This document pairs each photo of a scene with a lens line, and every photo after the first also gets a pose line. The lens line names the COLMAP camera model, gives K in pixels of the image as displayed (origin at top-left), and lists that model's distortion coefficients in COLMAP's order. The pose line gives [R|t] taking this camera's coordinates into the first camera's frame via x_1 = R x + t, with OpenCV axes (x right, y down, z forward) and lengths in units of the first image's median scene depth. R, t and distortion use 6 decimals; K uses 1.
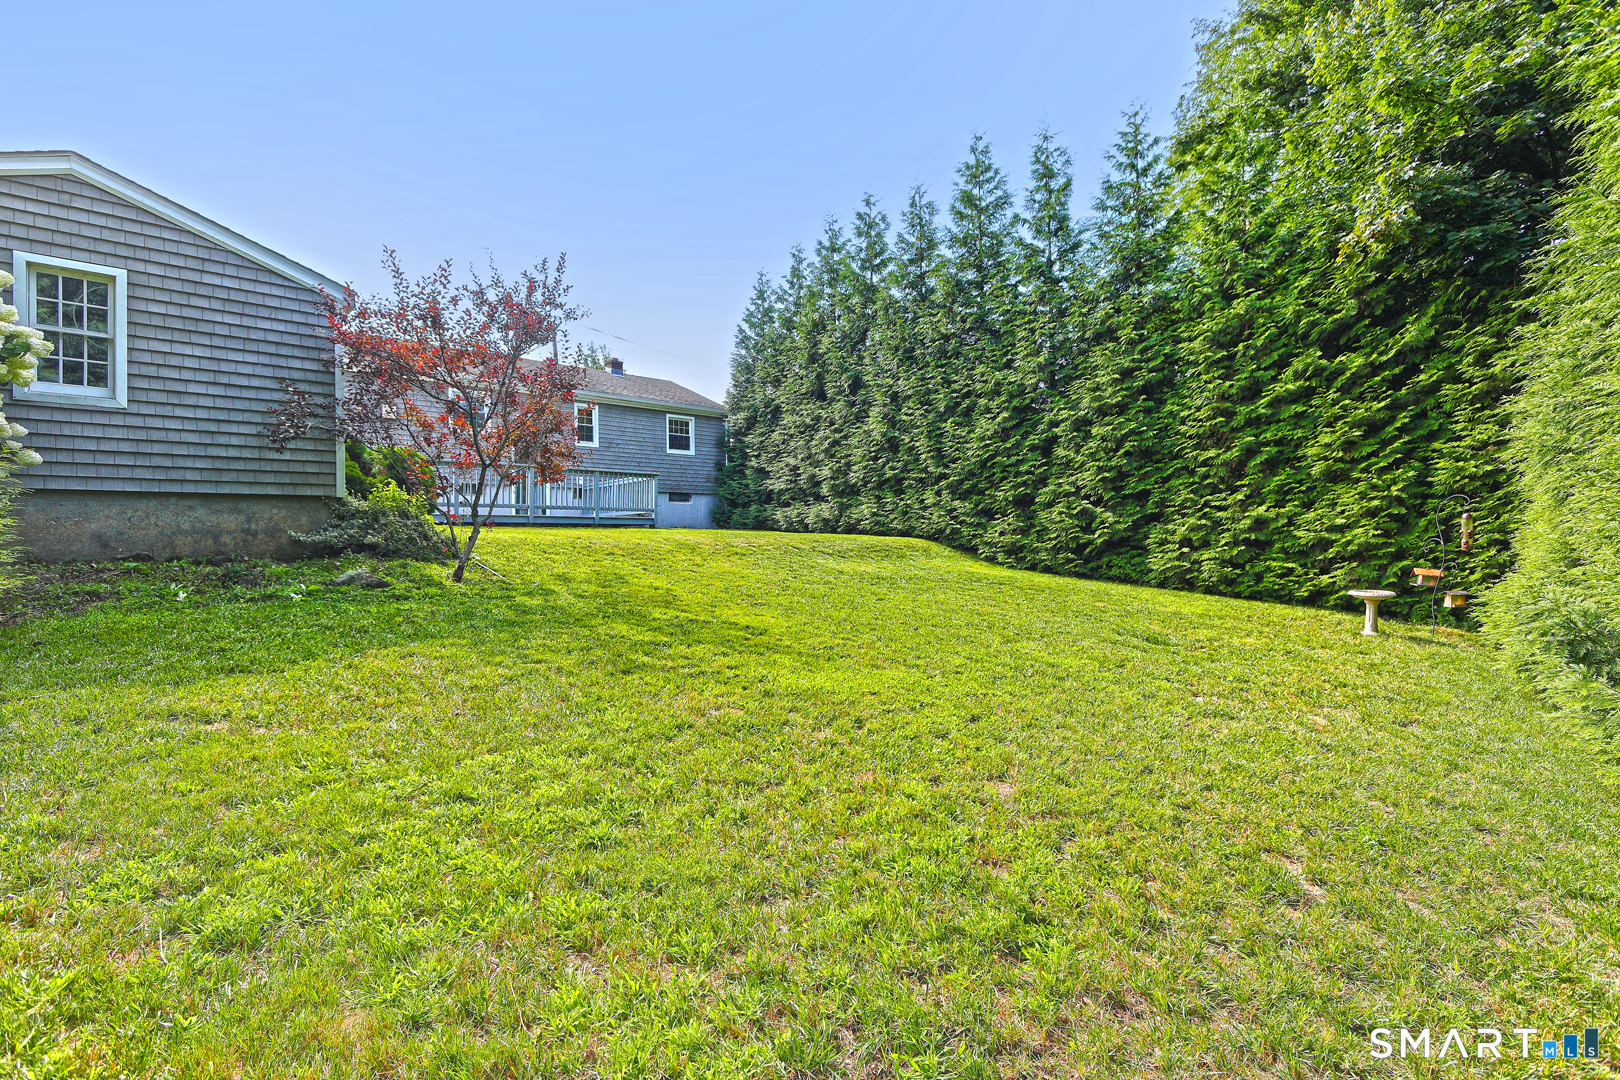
lens RADIAL K [[740.6, 0, 810.6], [0, 740.6, 514.5], [0, 0, 1]] dist [0.000182, 0.000002]
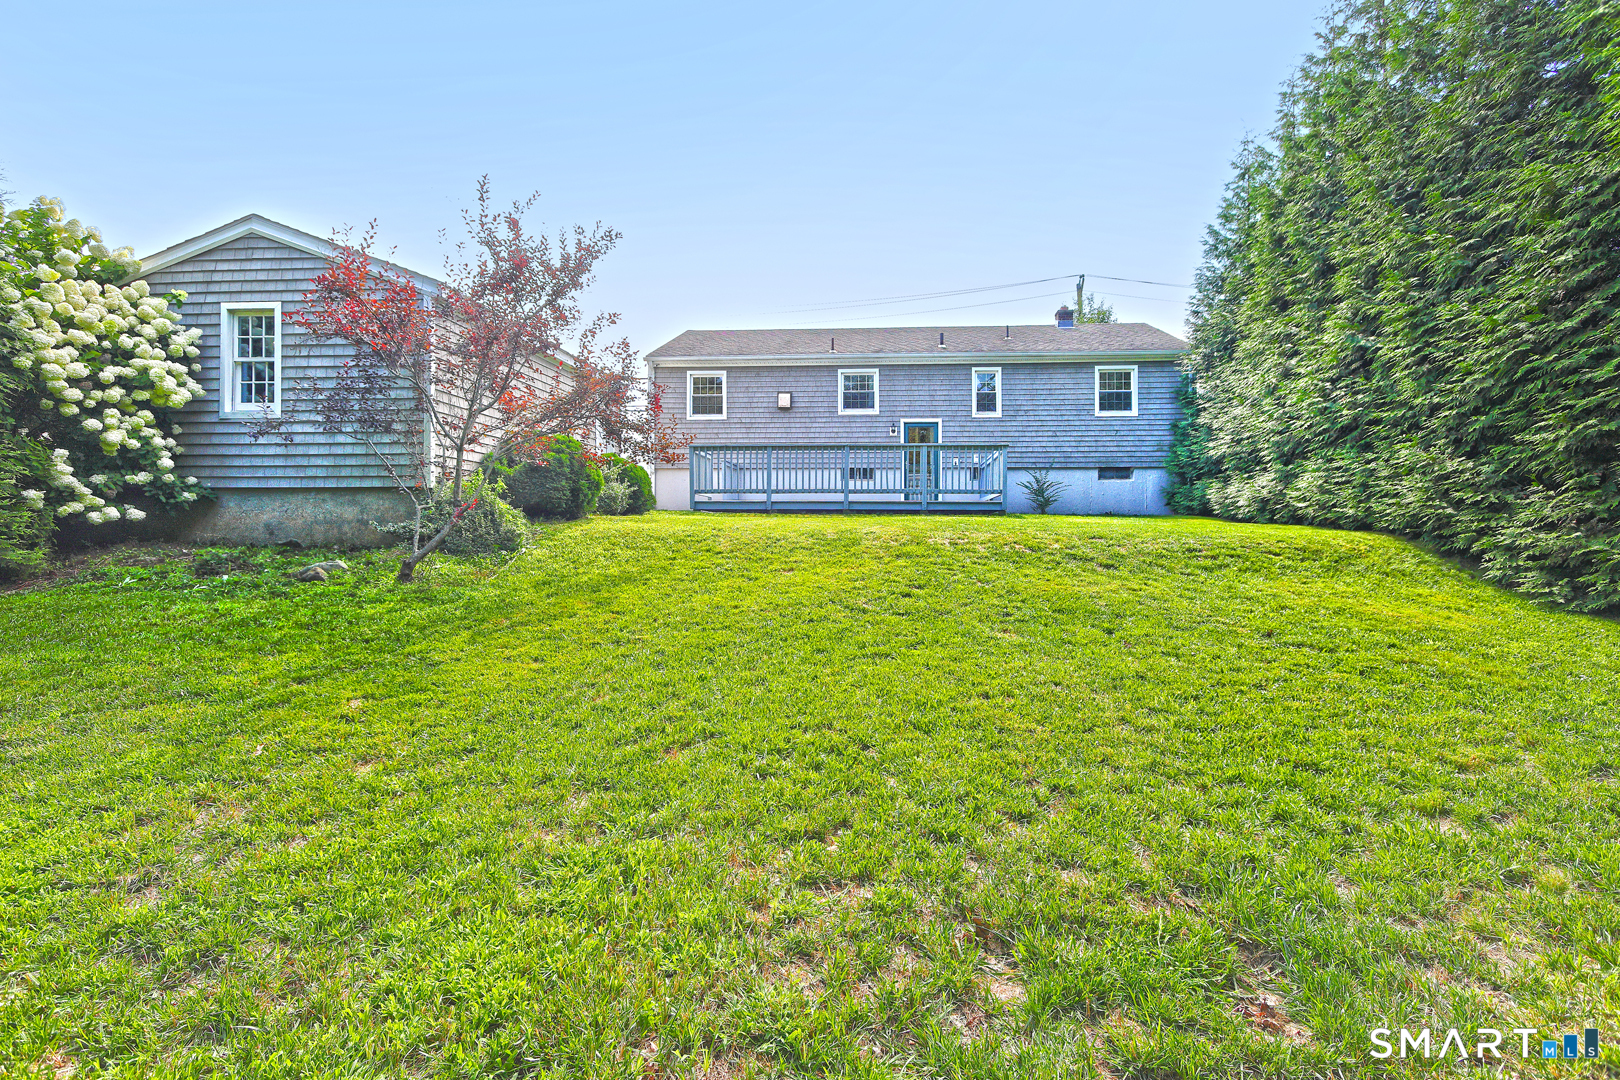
lens RADIAL K [[774.0, 0, 866.6], [0, 774.0, 505.7], [0, 0, 1]] dist [-0.000359, -0.000183]
pose [[0.701149, -0.010719, -0.712934, 0.267676], [0.016966, 0.999855, 0.001653, 0.004796], [0.712813, -0.013255, 0.701229, 0.343937]]
